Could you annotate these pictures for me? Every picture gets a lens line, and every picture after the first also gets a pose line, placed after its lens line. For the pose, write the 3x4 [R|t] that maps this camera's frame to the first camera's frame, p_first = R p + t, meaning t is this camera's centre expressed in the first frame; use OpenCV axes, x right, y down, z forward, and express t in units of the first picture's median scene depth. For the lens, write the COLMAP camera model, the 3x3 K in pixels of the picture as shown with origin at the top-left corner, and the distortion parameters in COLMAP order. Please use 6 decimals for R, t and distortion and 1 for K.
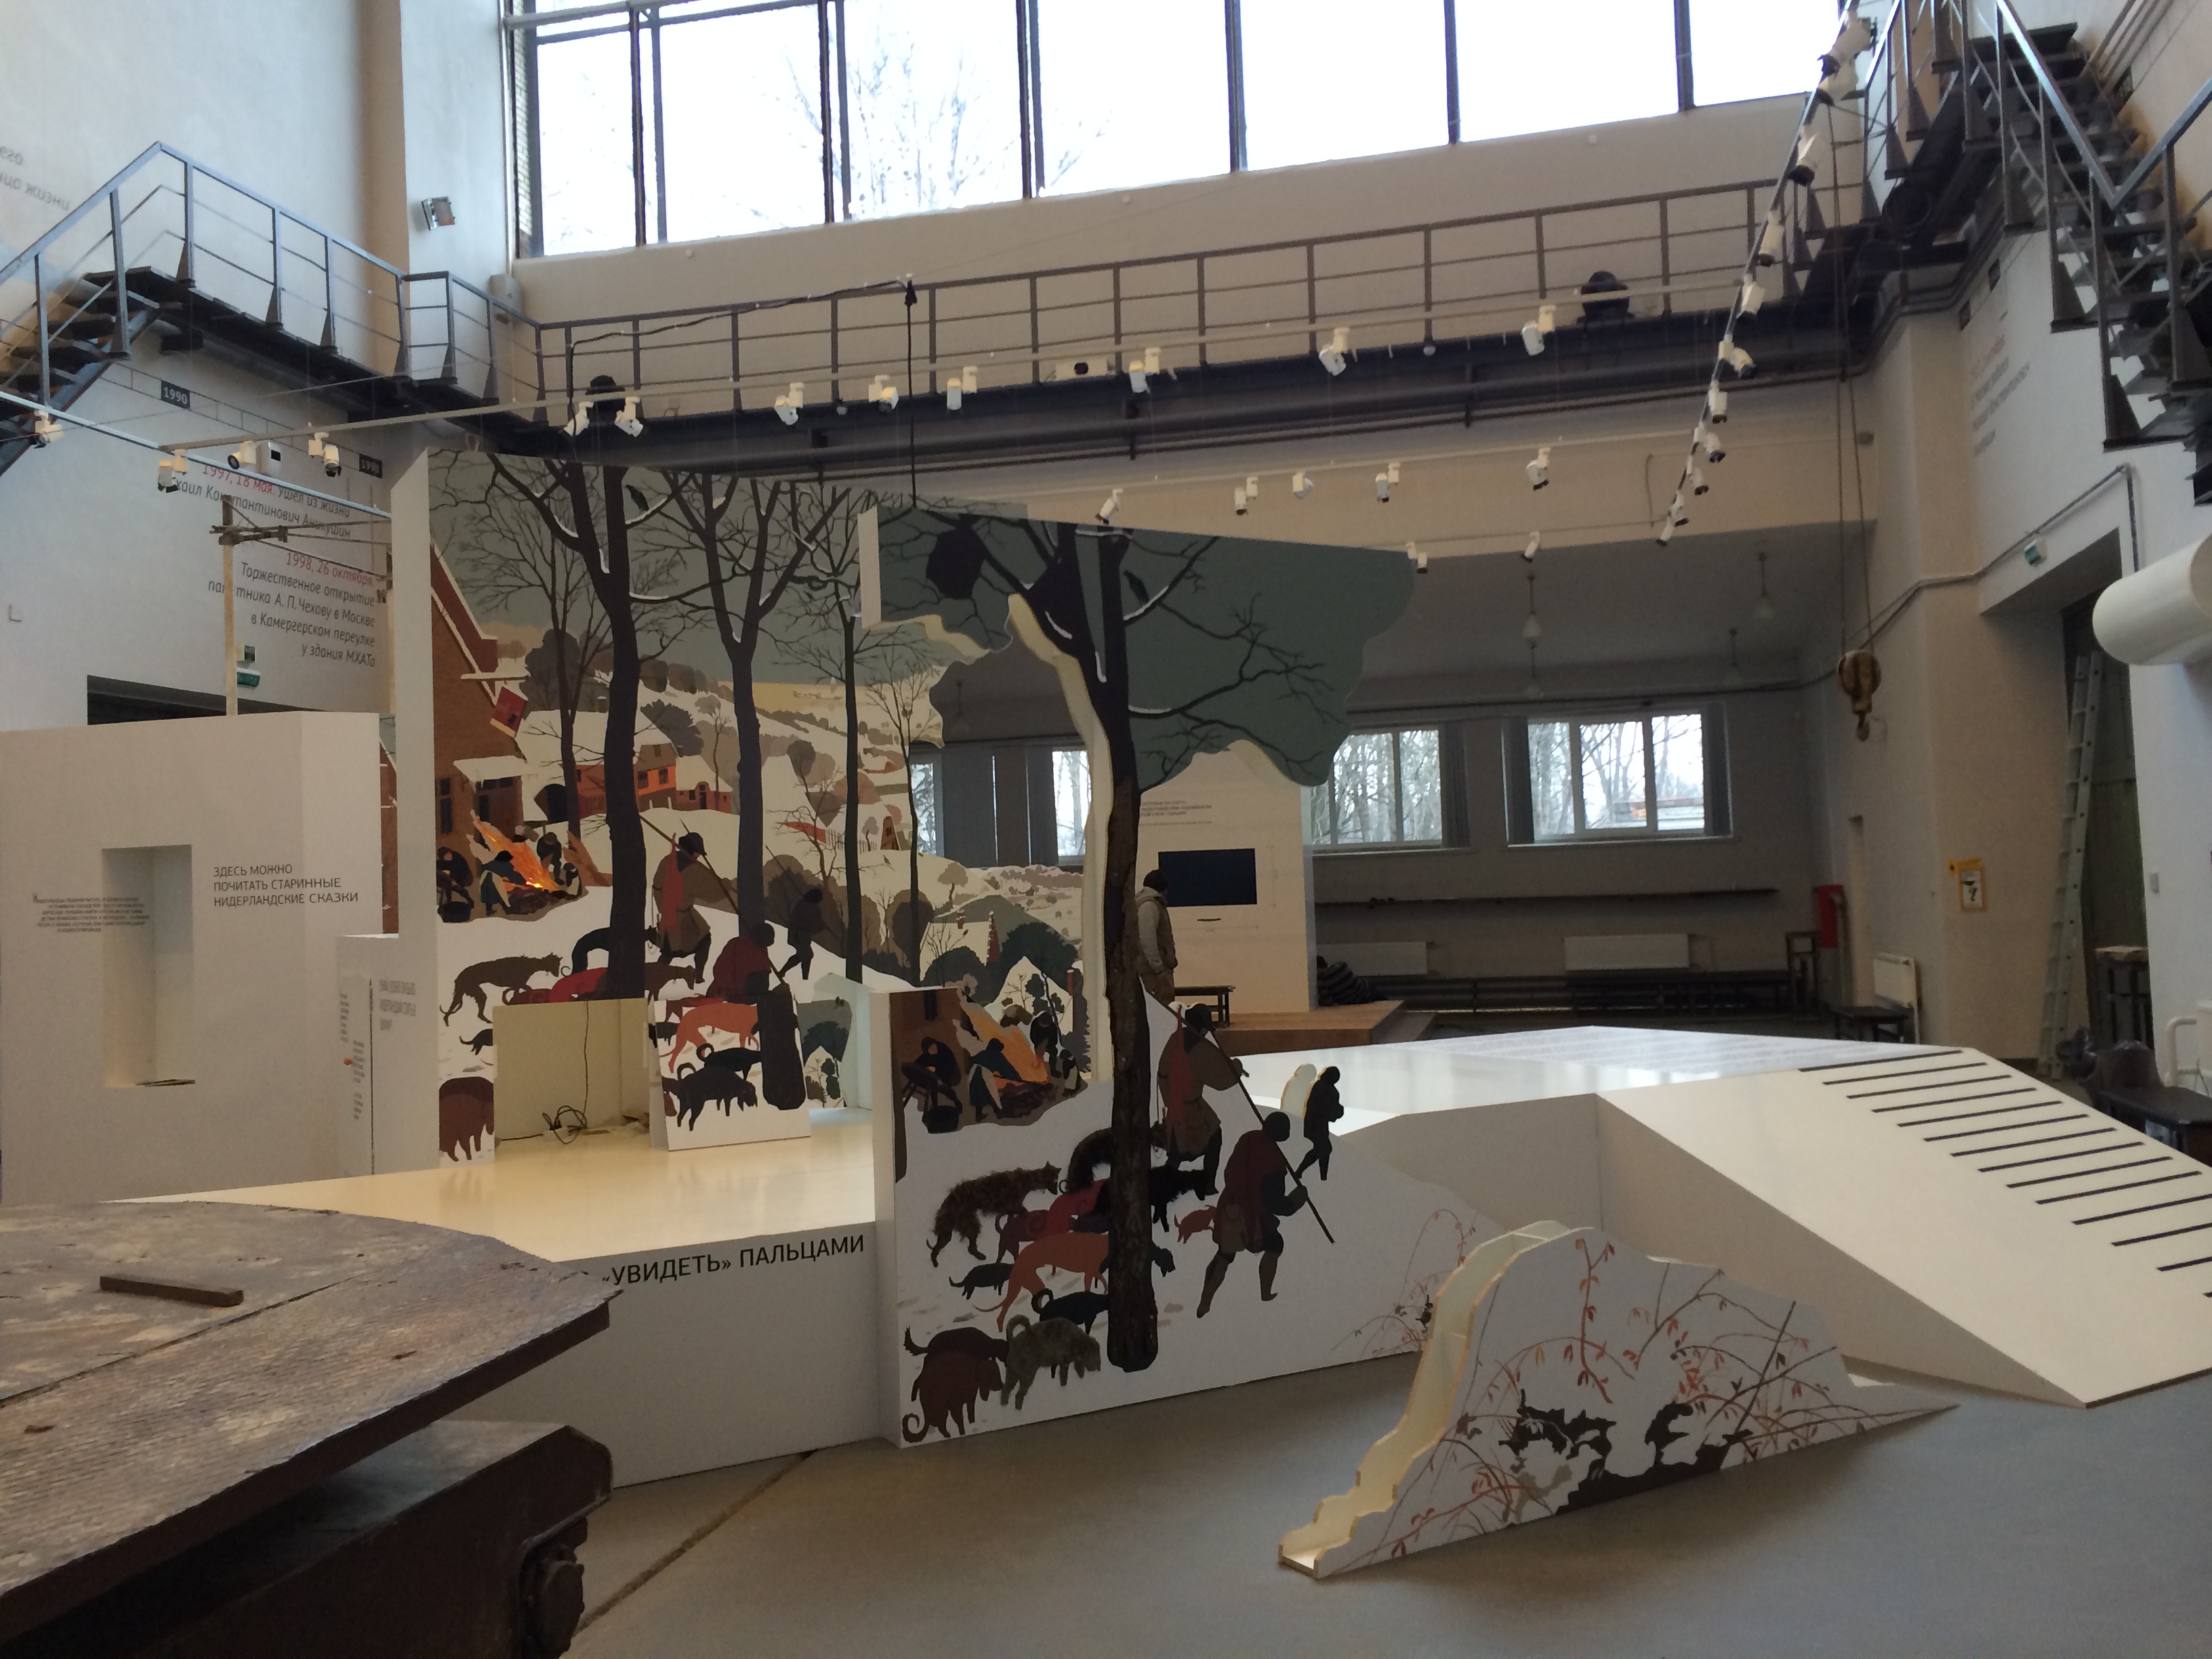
lens RADIAL K [[1892.4, 0, 1112.6], [0, 1892.4, 822.1], [0, 0, 1]] dist [0.082021, -0.100258]
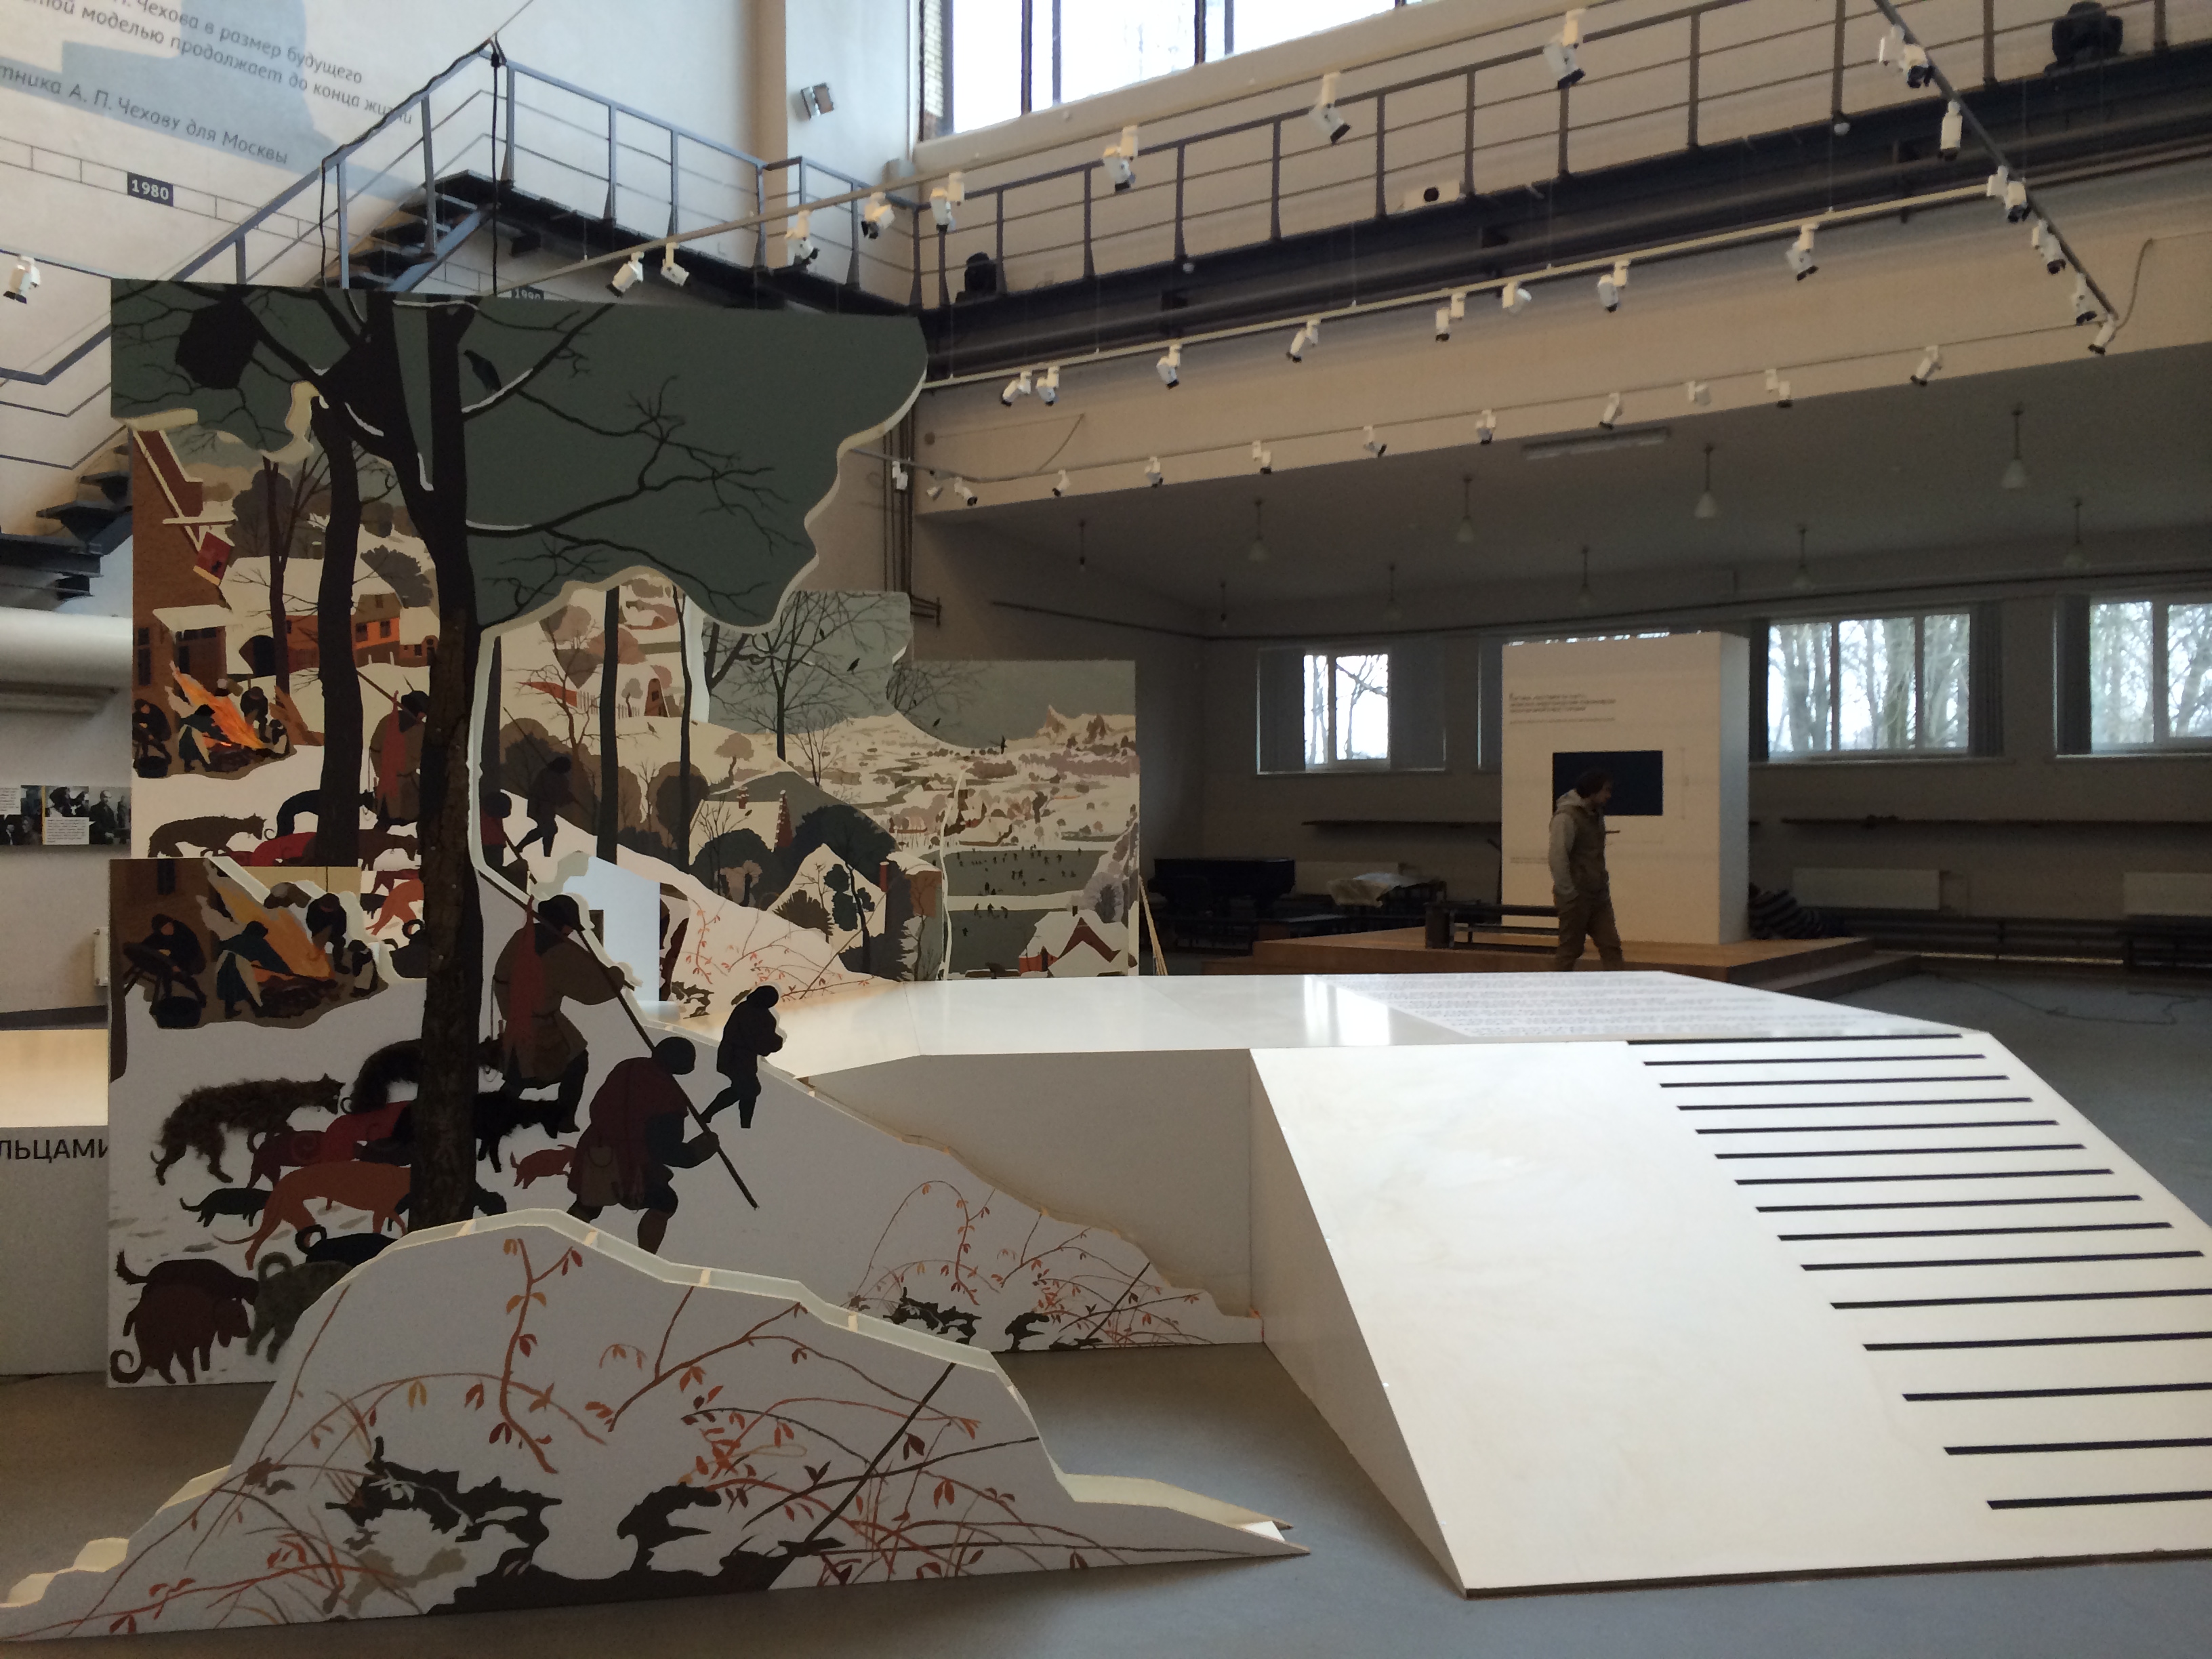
lens RADIAL K [[1892.4, 0, 1112.8], [0, 1892.4, 821.9], [0, 0, 1]] dist [0.082021, -0.100258]
pose [[0.922044, 0.036565, -0.385355, 0.452309], [-0.017941, 0.998496, 0.051815, 0.015045], [0.386670, -0.040862, 0.921313, 0.277664]]
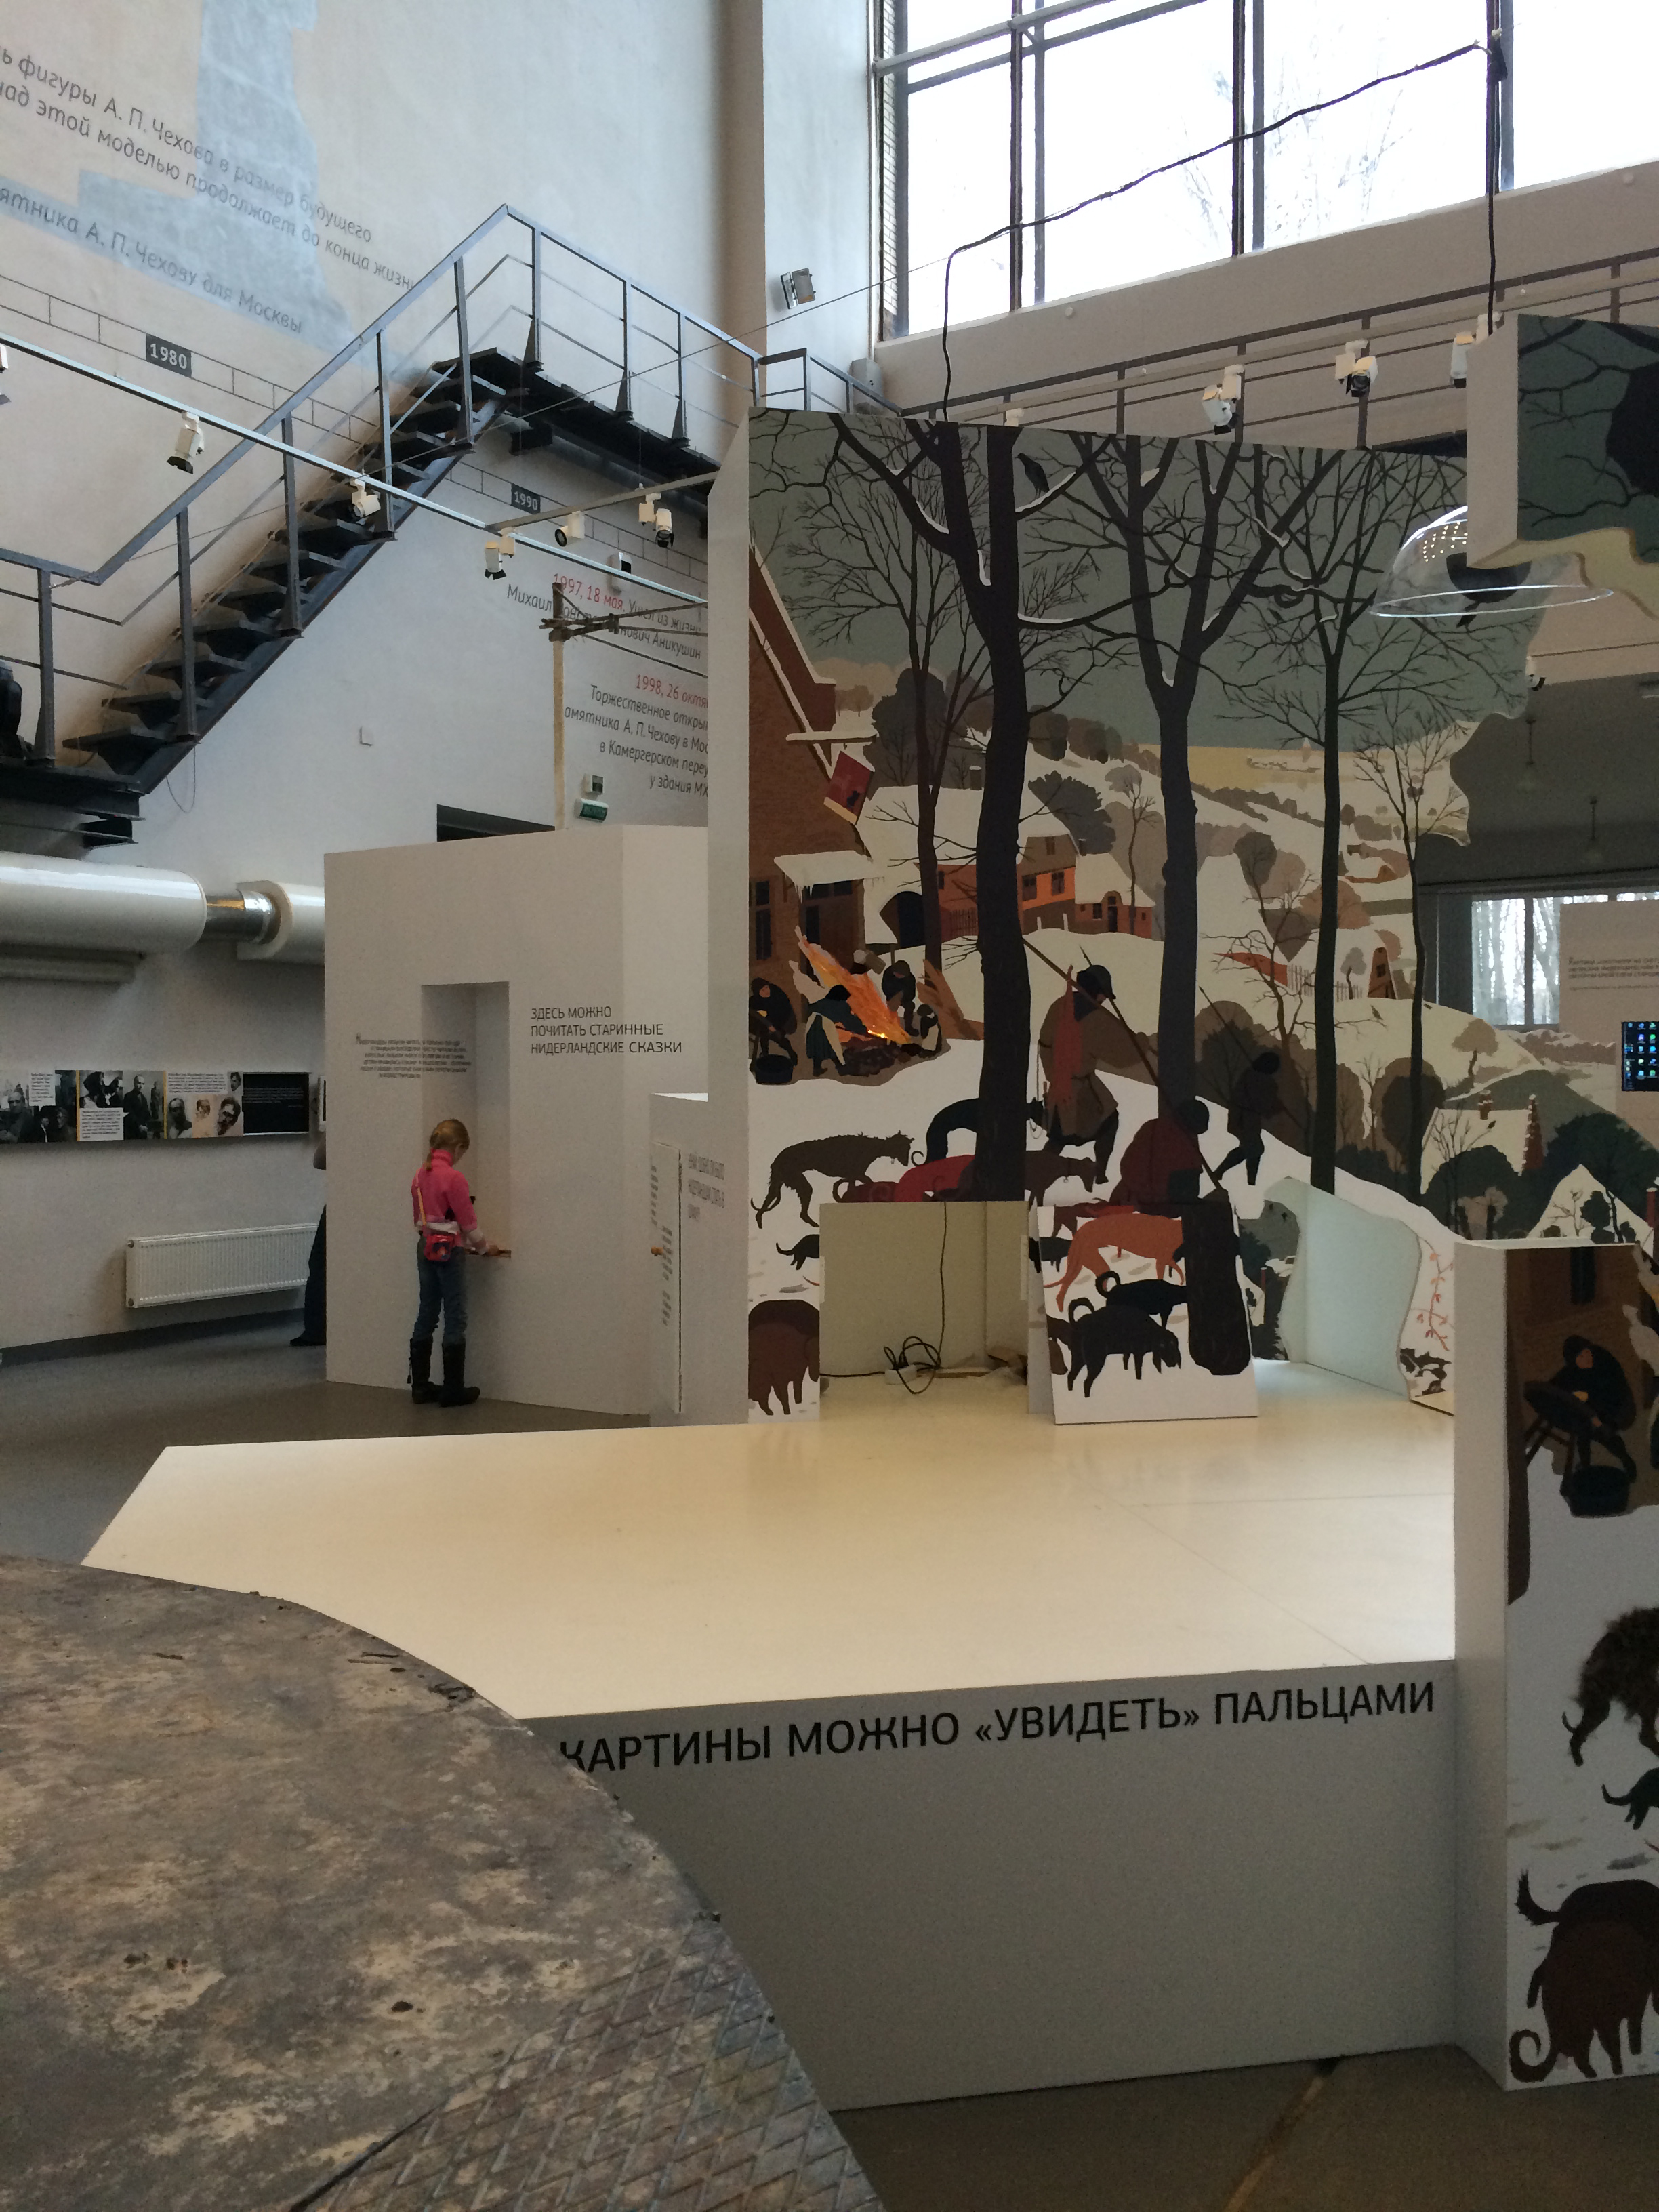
lens RADIAL K [[1892.4, 0, 834.6], [0, 1892.4, 1108.0], [0, 0, 1]] dist [0.082021, -0.100258]
pose [[0.948828, 0.037815, -0.313521, -0.094080], [-0.018066, 0.997679, 0.065658, 0.013708], [0.315276, -0.056634, 0.947309, 0.316377]]
